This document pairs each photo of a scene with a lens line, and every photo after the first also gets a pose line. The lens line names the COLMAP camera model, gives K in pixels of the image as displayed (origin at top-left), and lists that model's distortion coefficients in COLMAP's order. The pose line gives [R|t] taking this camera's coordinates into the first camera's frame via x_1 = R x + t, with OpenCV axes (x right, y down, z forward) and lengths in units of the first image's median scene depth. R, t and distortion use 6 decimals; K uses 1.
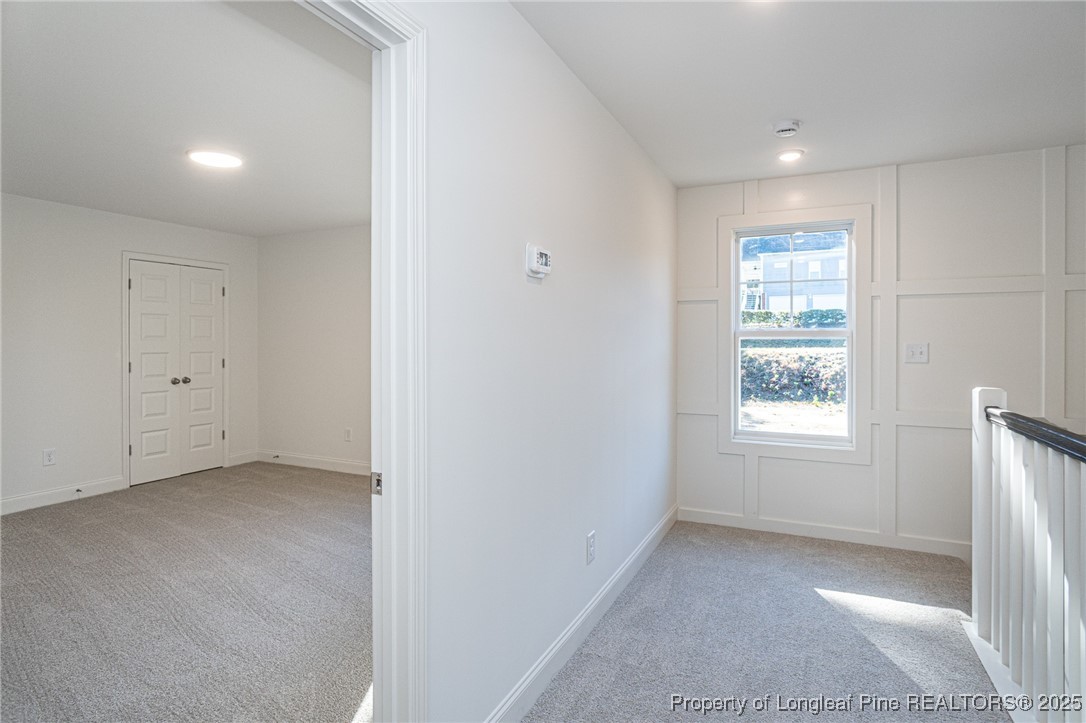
lens RADIAL K [[581.0, 0, 533.6], [0, 581.0, 339.9], [0, 0, 1]] dist [-0.019499, 0.007965]
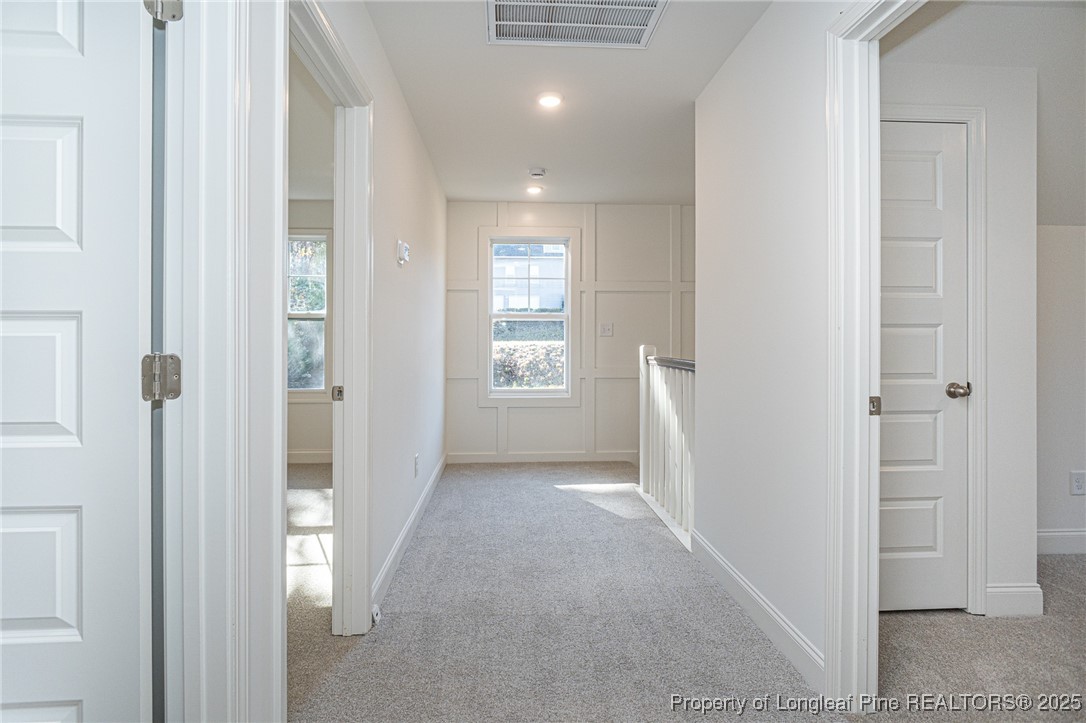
lens RADIAL K [[581.0, 0, 543.3], [0, 581.0, 331.4], [0, 0, 1]] dist [-0.019499, 0.007965]
pose [[0.869538, 0.004340, 0.493847, -0.214783], [0.000258, 0.999957, -0.009242, 0.039103], [-0.493866, 0.008164, 0.869499, -0.224185]]
